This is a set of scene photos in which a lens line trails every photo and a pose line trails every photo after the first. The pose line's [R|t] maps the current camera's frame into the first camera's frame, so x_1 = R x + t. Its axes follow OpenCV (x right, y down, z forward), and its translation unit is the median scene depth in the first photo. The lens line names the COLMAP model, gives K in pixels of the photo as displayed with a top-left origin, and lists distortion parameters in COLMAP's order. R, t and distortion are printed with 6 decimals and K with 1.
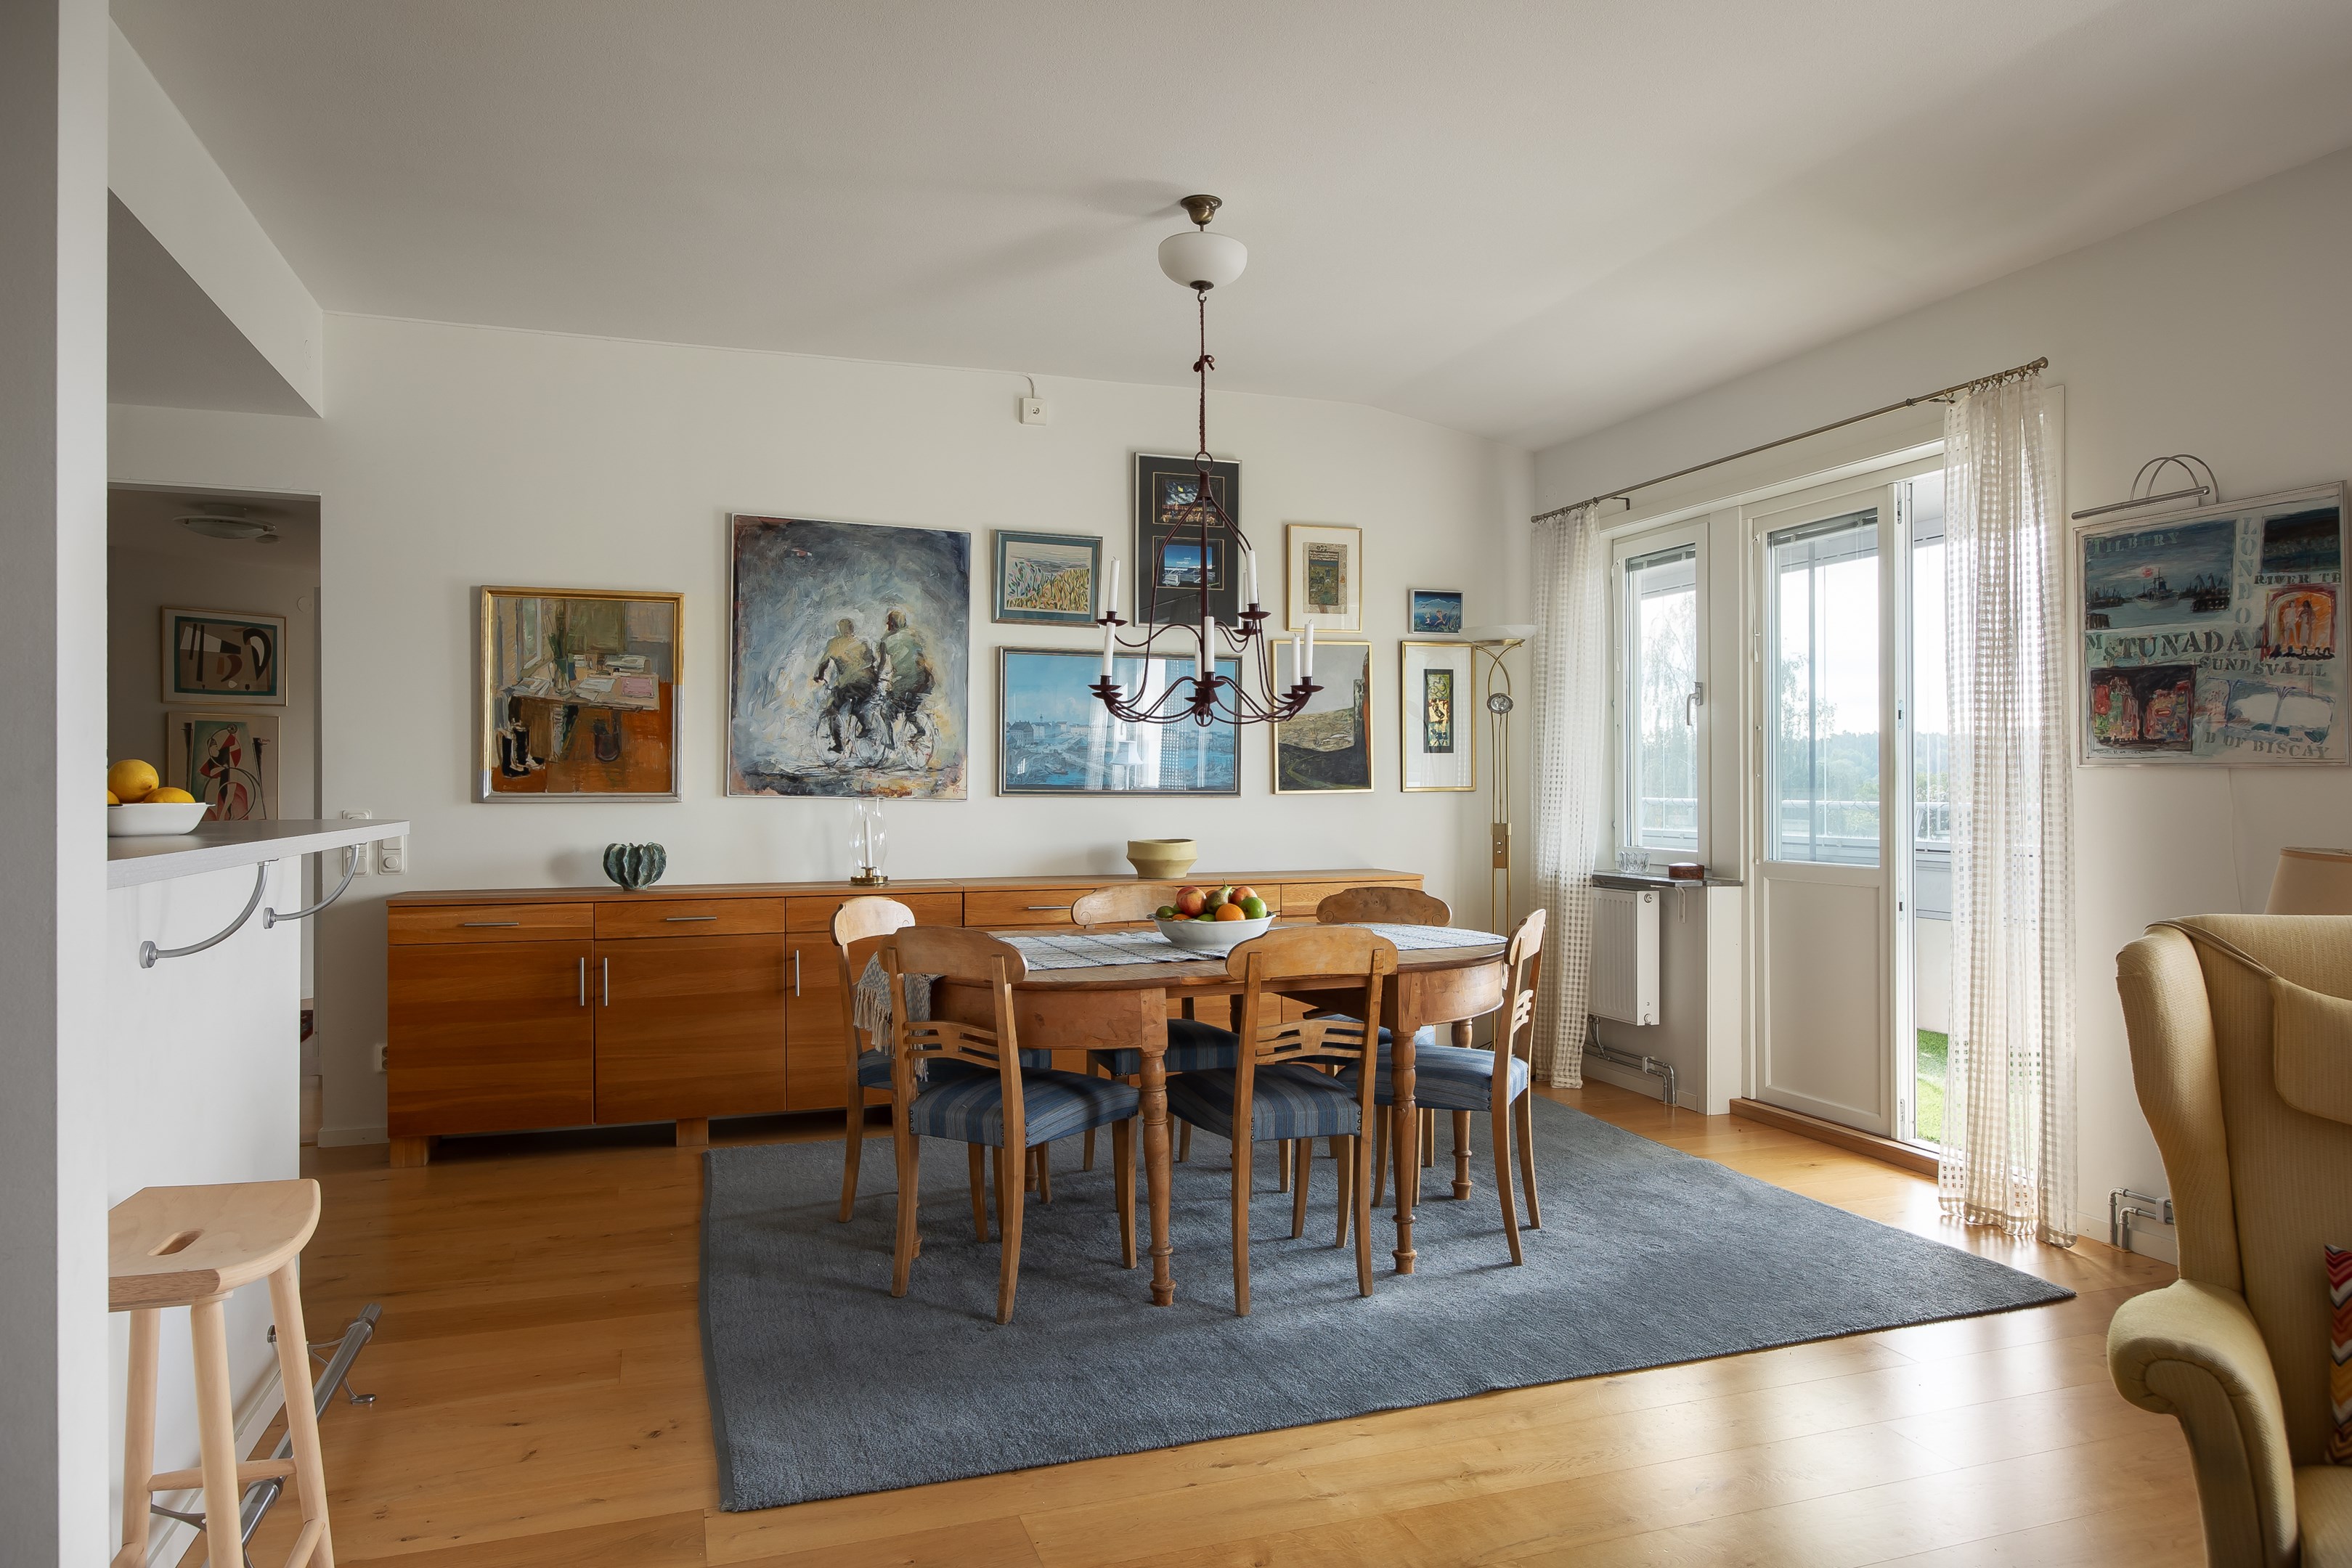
lens RADIAL K [[1466.4, 0, 1170.1], [0, 1466.4, 784.3], [0, 0, 1]] dist [-0.002445, -0.000454]
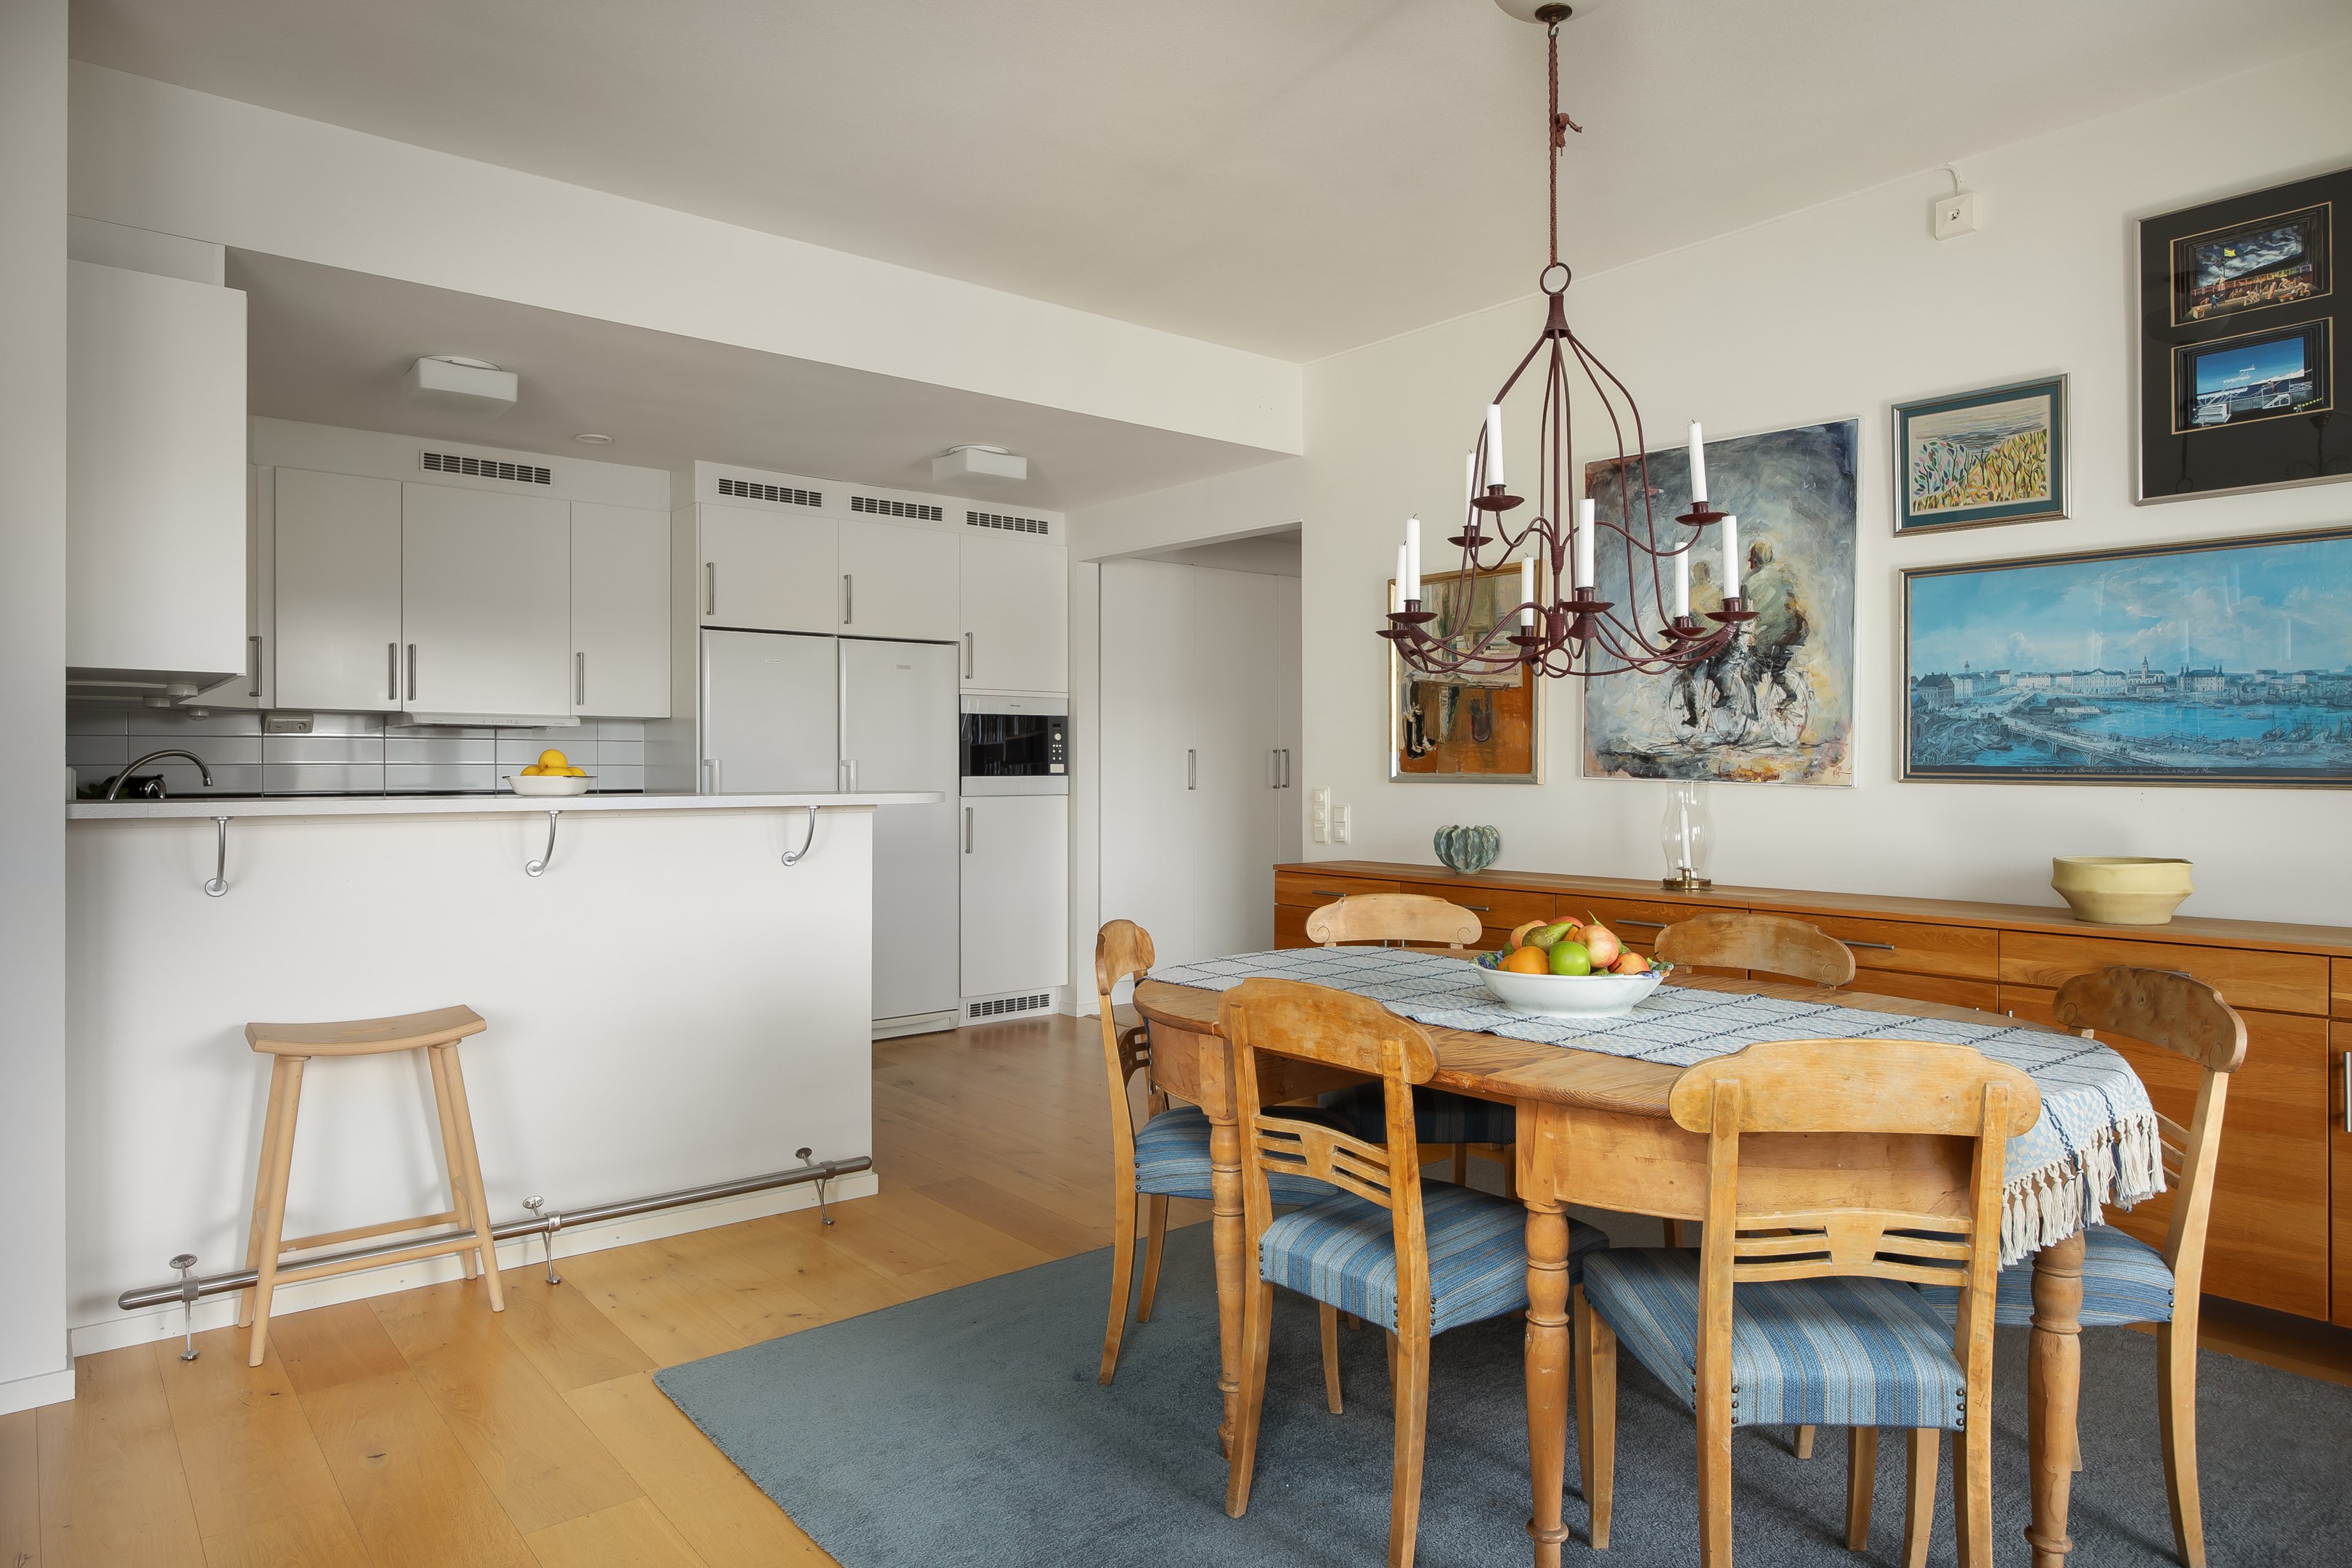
lens RADIAL K [[1421.3, 0, 1174.6], [0, 1421.3, 771.8], [0, 0, 1]] dist [-0.000881, -0.000433]
pose [[0.349229, 0.004671, -0.937026, 0.414237], [-0.001065, 0.999989, 0.004588, 0.000397], [0.937037, -0.000604, 0.349230, 0.448231]]
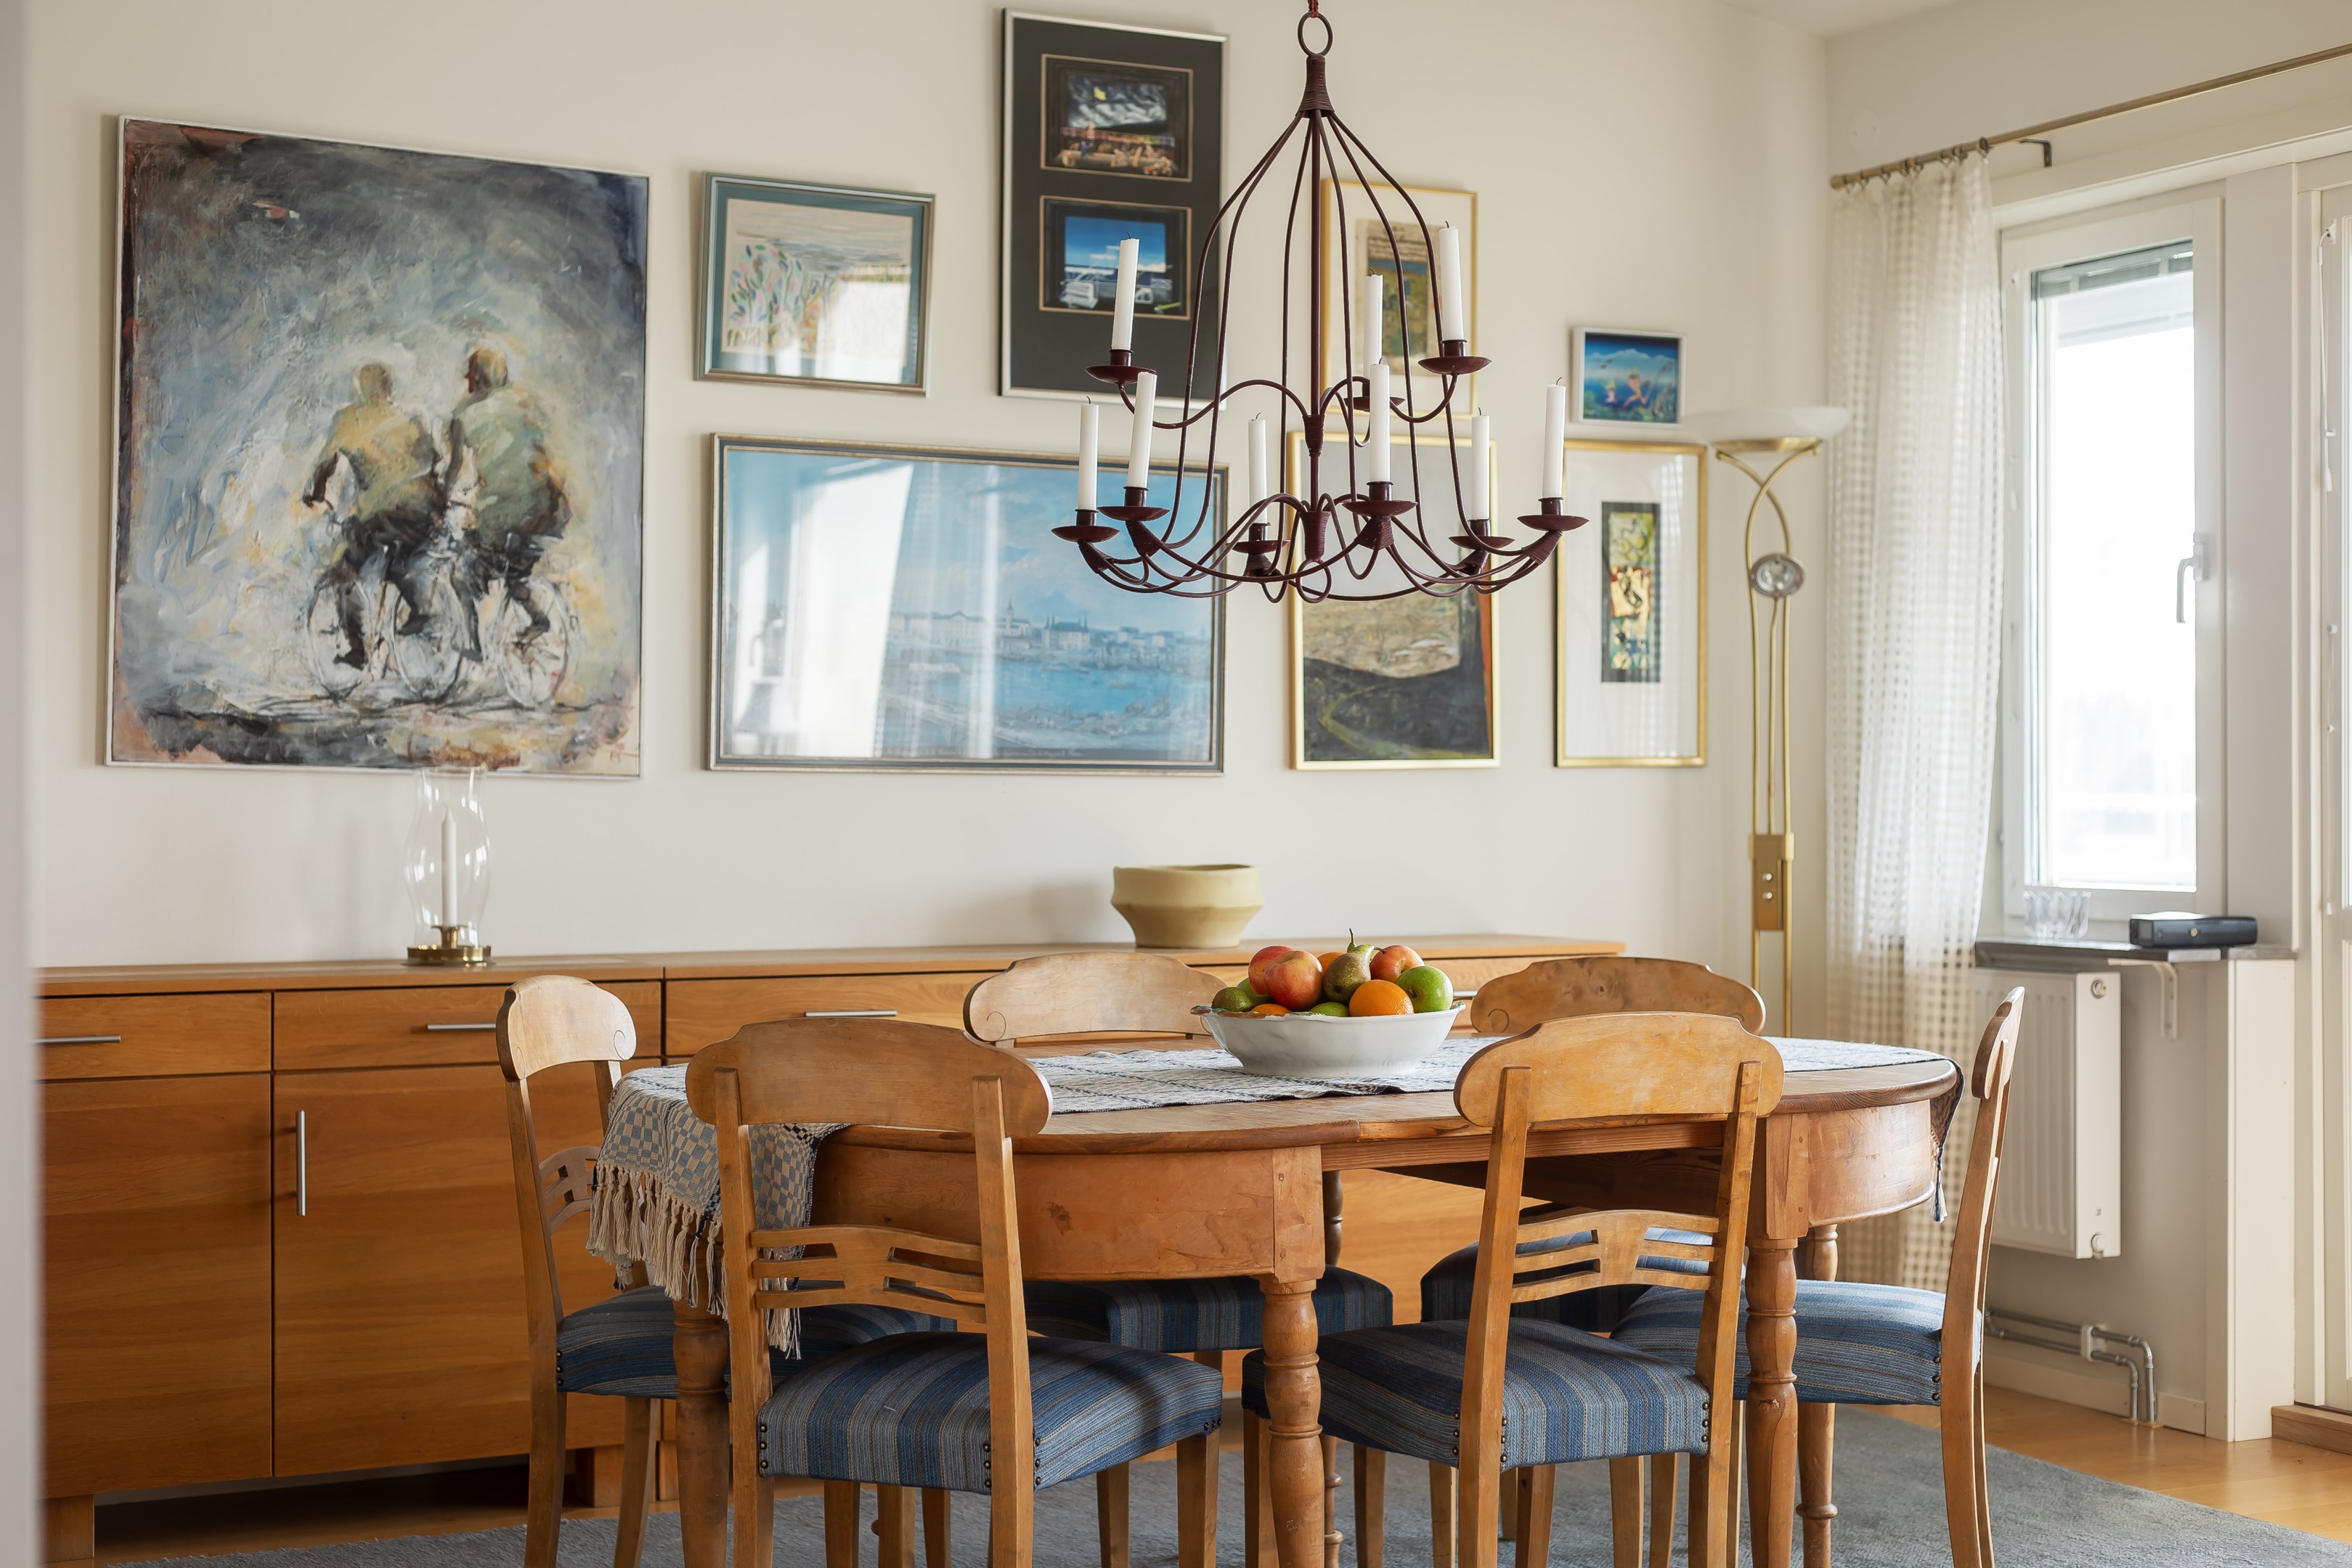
lens RADIAL K [[3415.4, 0, 1179.8], [0, 3415.4, 790.9], [0, 0, 1]] dist [0.017141, -0.028263]
pose [[0.989852, 0.002082, 0.142090, -0.126741], [-0.001987, 0.999998, -0.000813, 0.015674], [-0.142091, 0.000522, 0.989853, -0.050811]]
